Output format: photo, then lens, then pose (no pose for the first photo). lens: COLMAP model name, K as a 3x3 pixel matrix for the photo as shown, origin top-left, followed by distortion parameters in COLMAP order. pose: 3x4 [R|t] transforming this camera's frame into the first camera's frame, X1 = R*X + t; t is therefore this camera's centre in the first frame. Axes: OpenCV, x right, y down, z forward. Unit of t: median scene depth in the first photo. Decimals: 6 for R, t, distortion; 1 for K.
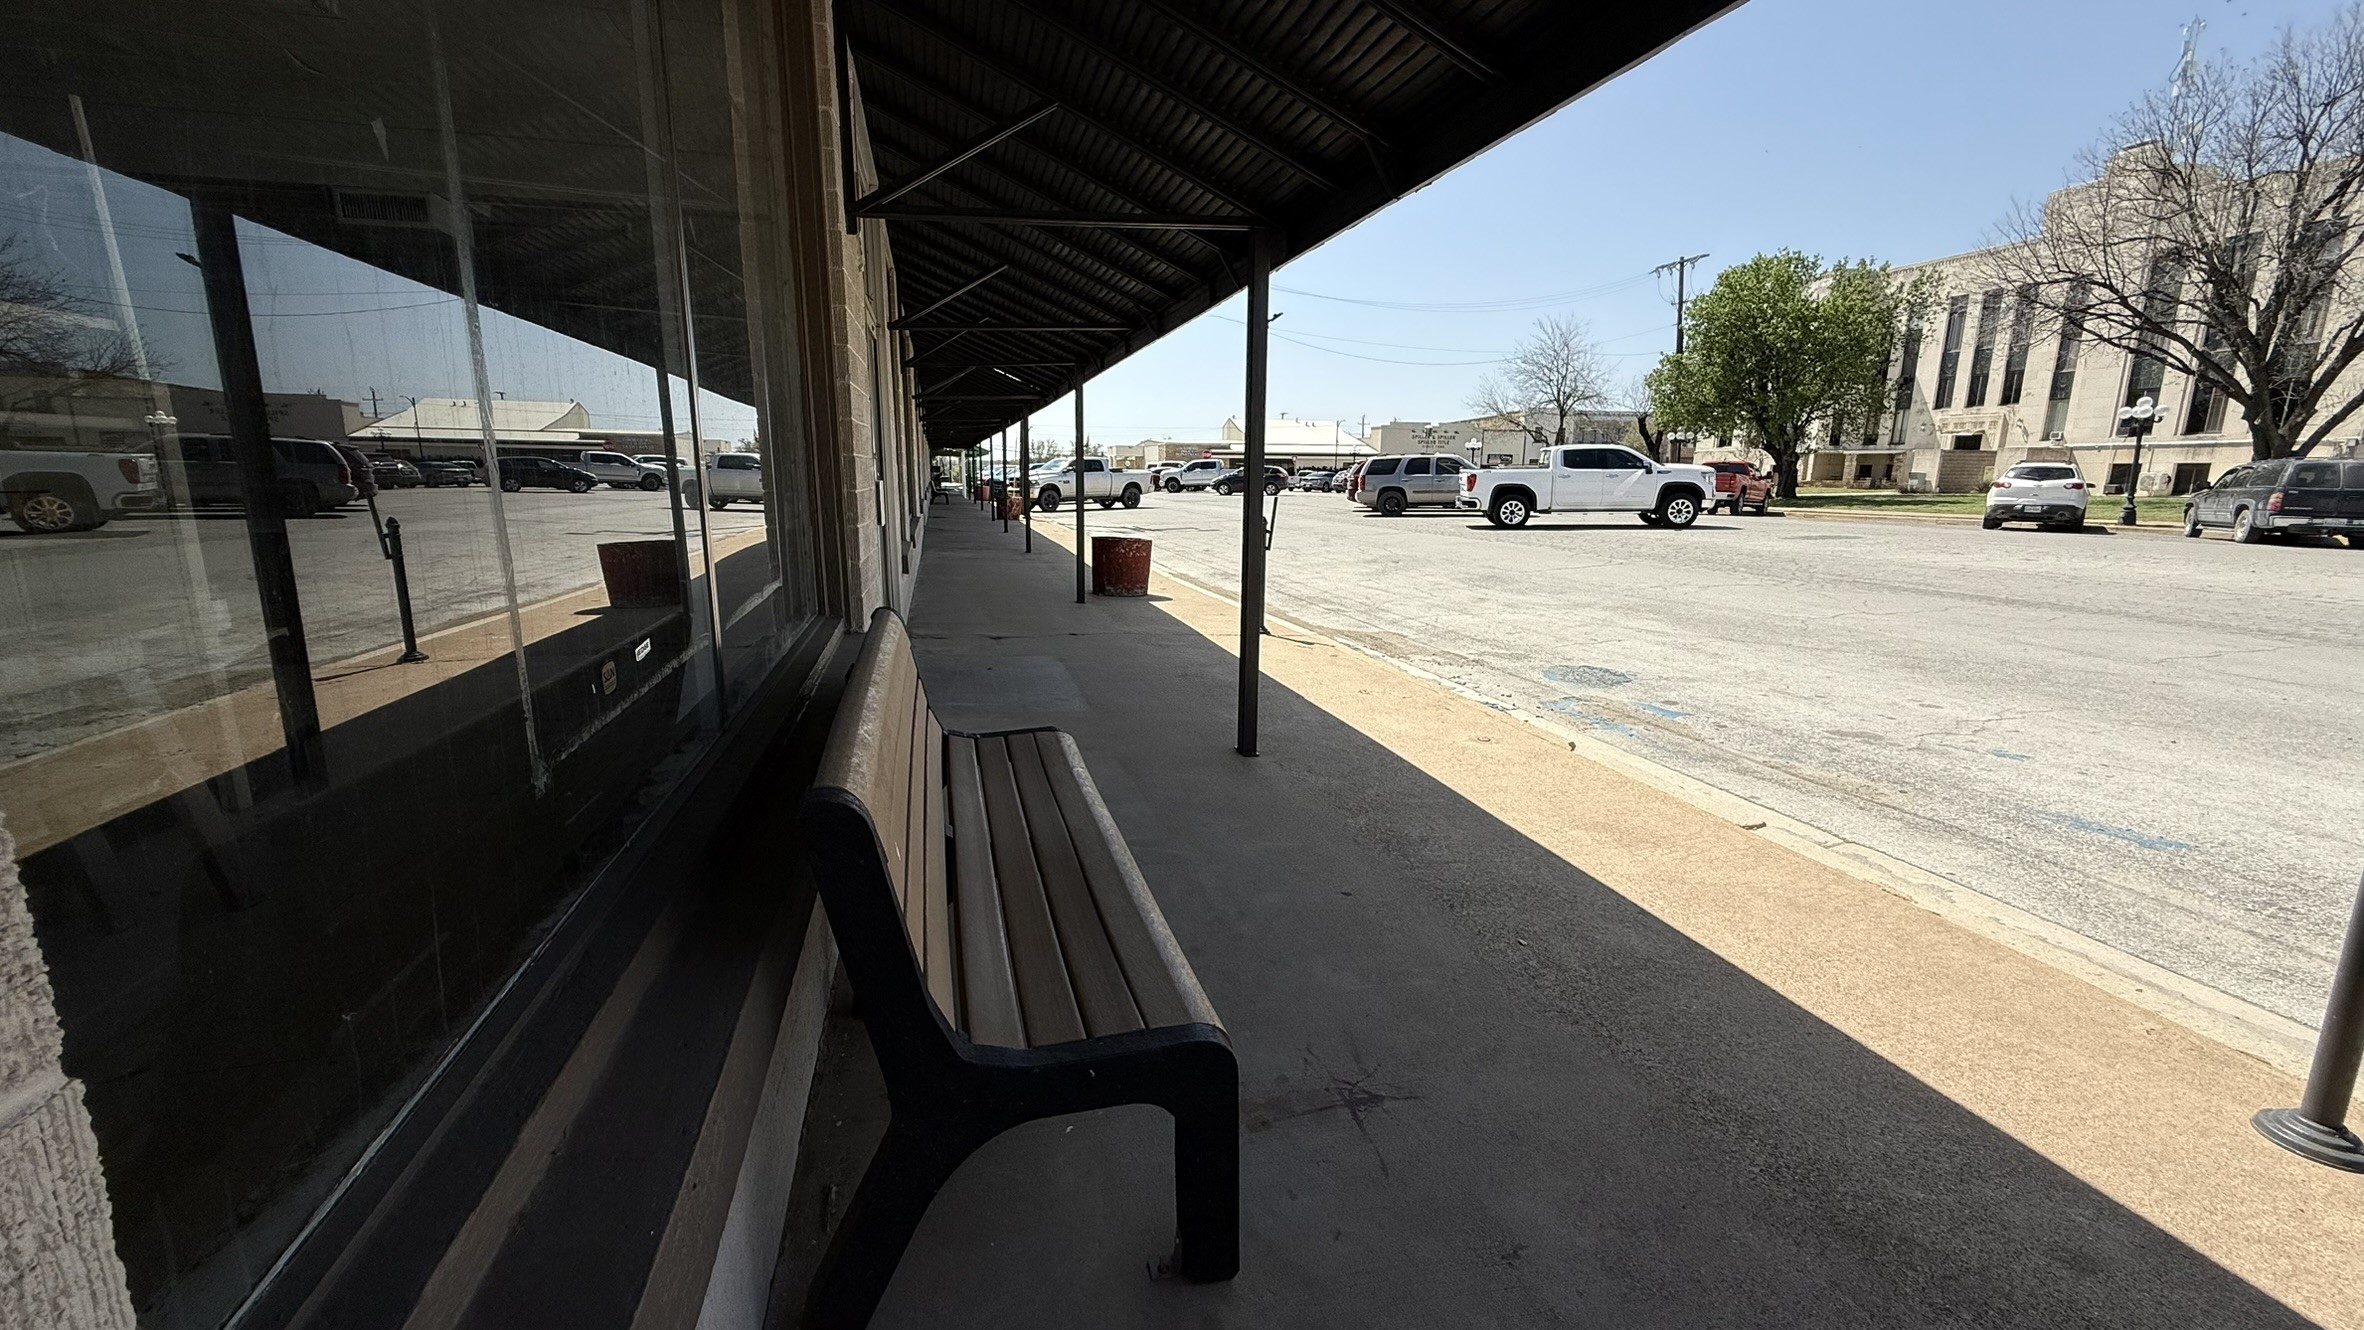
lens RADIAL K [[946.1, 0, 1192.9], [0, 946.1, 656.5], [0, 0, 1]] dist [0.001146, -0.000820]
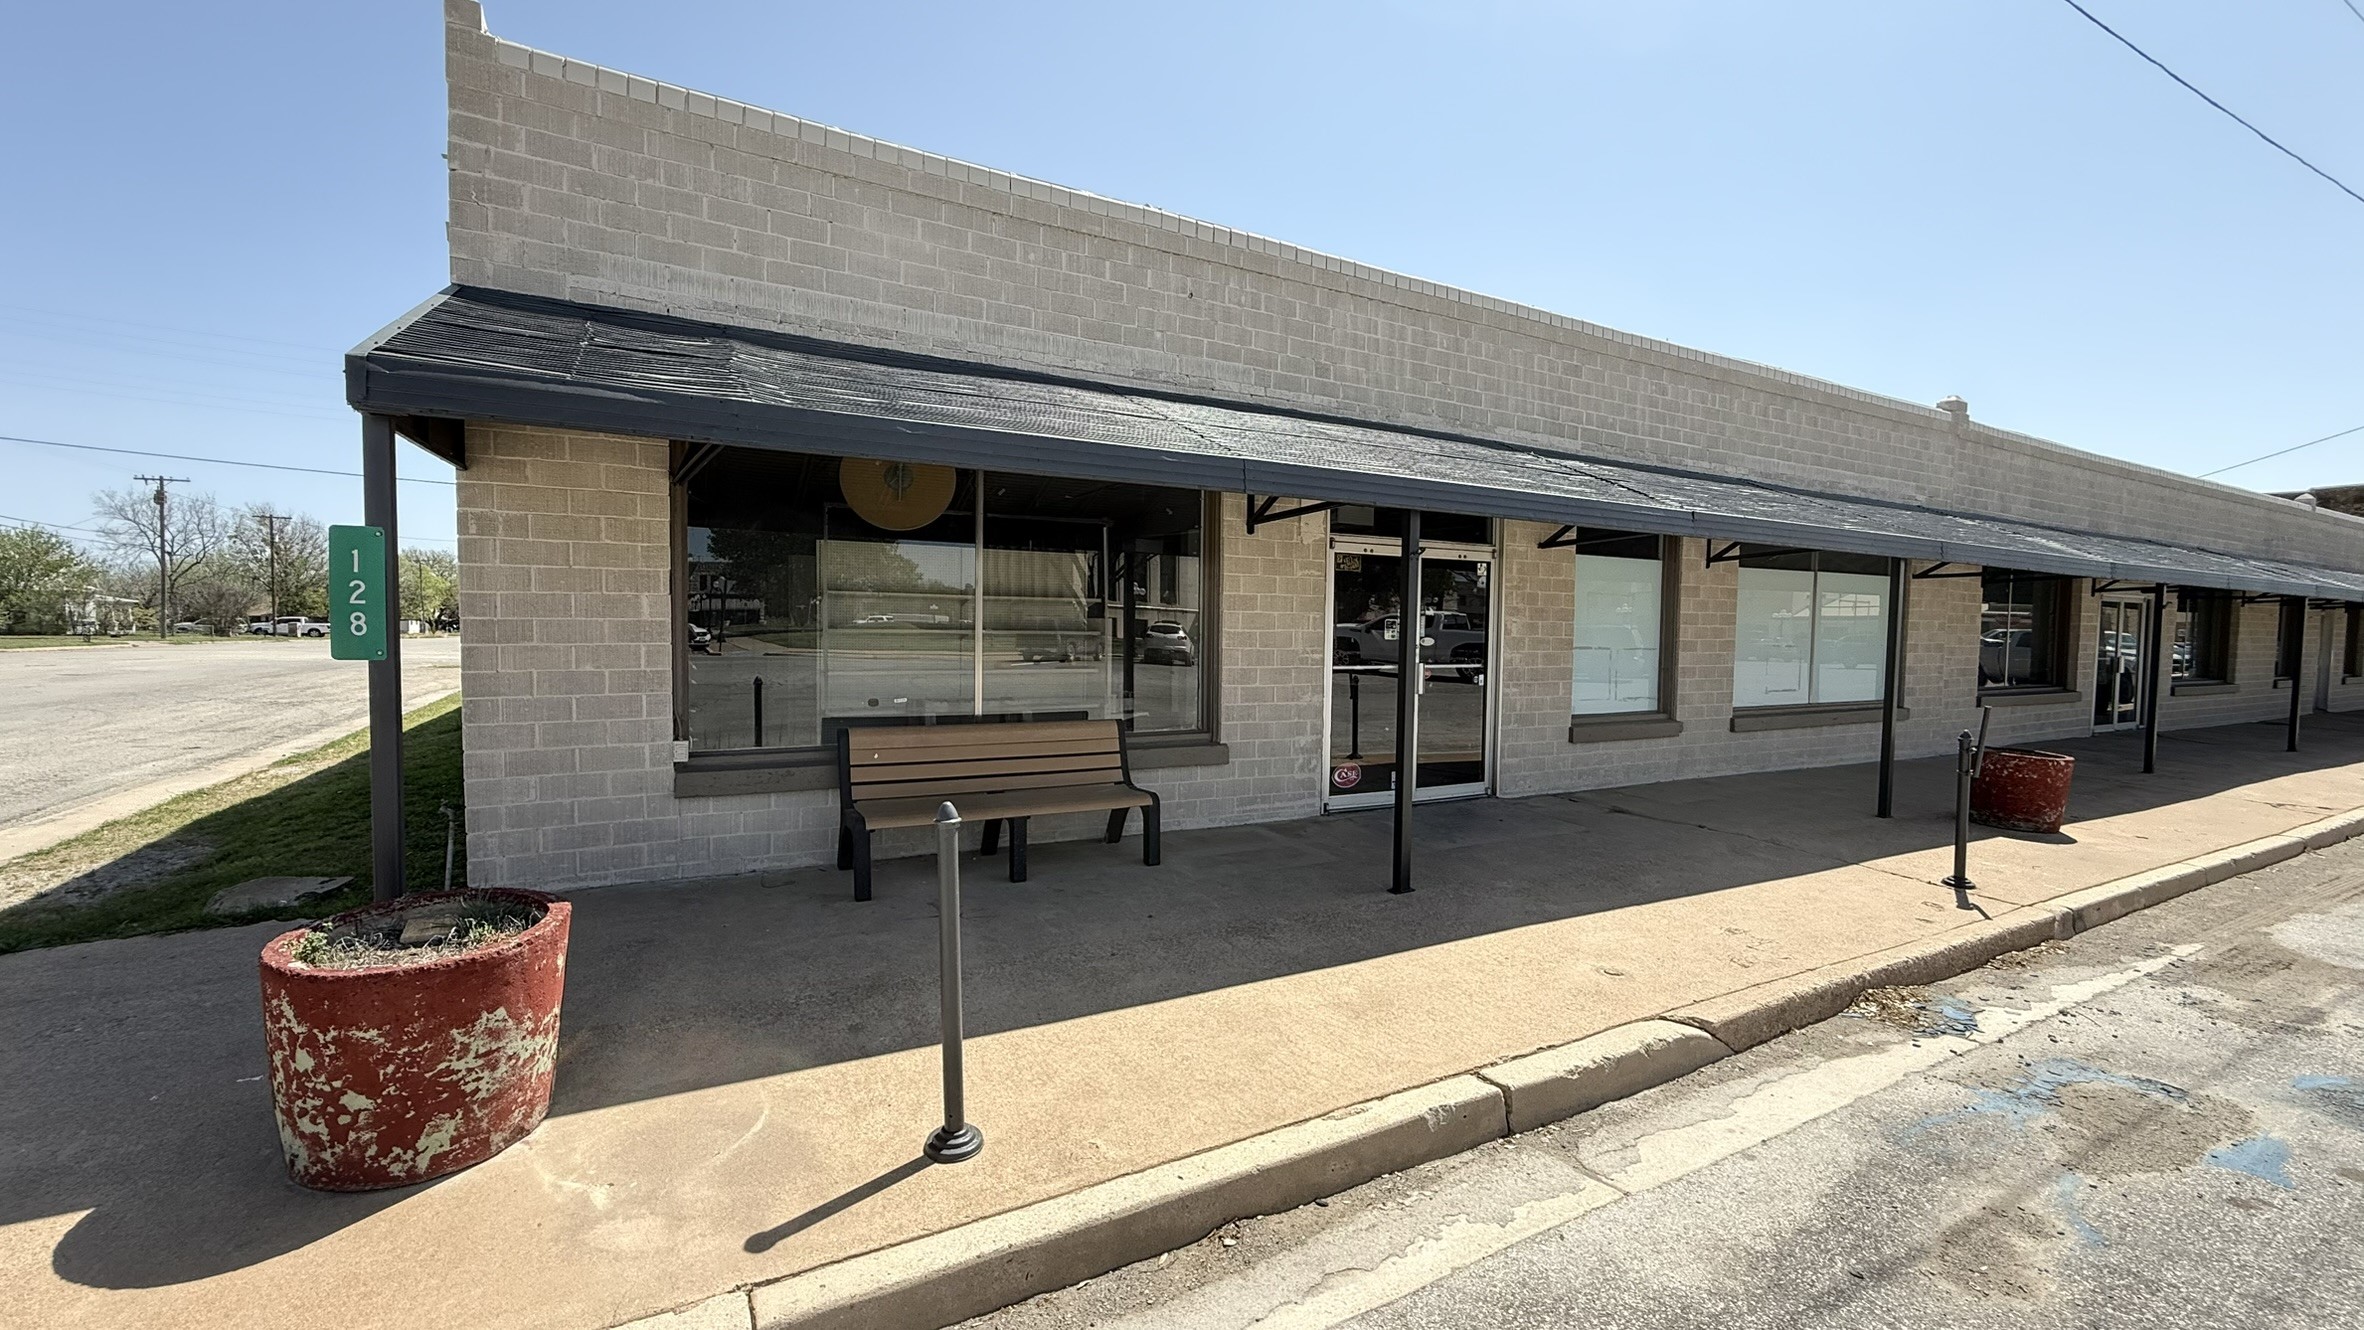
lens RADIAL K [[946.1, 0, 1170.1], [0, 946.1, 664.2], [0, 0, 1]] dist [0.001146, -0.000820]
pose [[0.233743, 0.034837, -0.971674, 1.024644], [-0.201291, 0.979441, -0.013306, -0.096128], [0.951234, 0.198700, 0.235950, 0.324408]]
